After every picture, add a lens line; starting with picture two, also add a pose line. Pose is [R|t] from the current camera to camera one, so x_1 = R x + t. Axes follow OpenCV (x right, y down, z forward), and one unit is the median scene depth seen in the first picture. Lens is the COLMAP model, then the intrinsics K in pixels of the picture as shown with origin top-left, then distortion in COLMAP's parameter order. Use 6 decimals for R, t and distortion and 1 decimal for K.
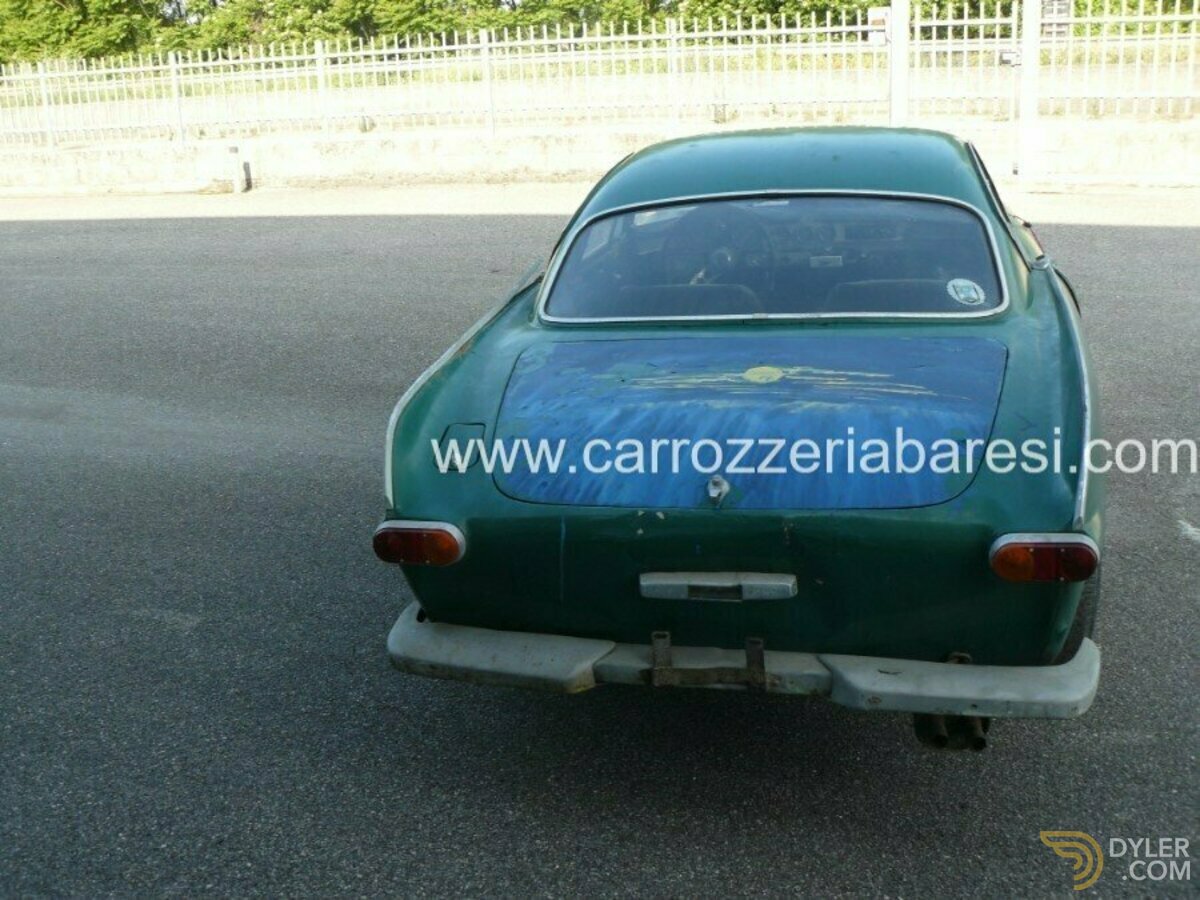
lens RADIAL K [[1296.9, 0, 596.1], [0, 1296.9, 432.6], [0, 0, 1]] dist [-0.194839, 0.234566]
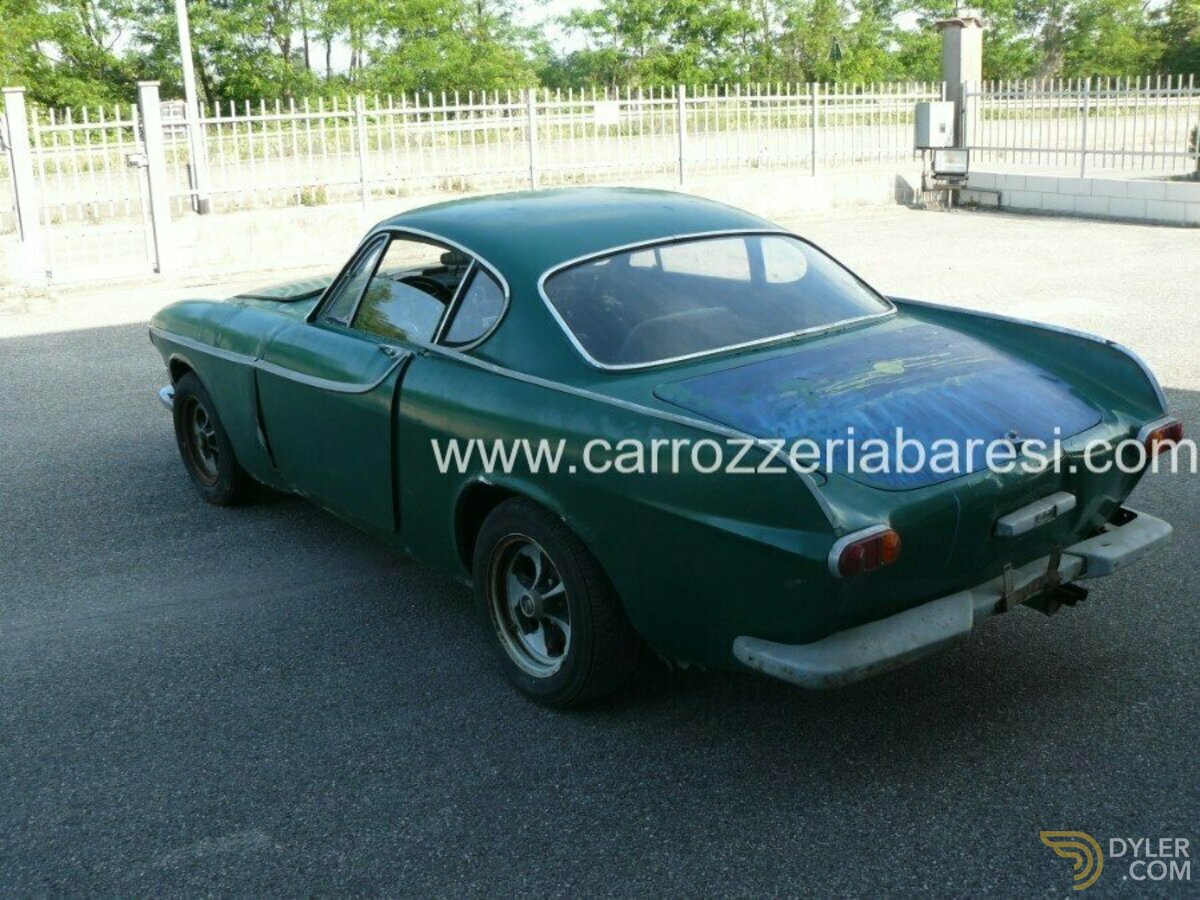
lens RADIAL K [[1296.9, 0, 596.1], [0, 1296.9, 432.6], [0, 0, 1]] dist [-0.194839, 0.234566]
pose [[0.602351, -0.170439, 0.779823, -0.696141], [0.240108, 0.970381, 0.026623, -0.055889], [-0.761263, 0.171206, 0.625433, 0.301454]]
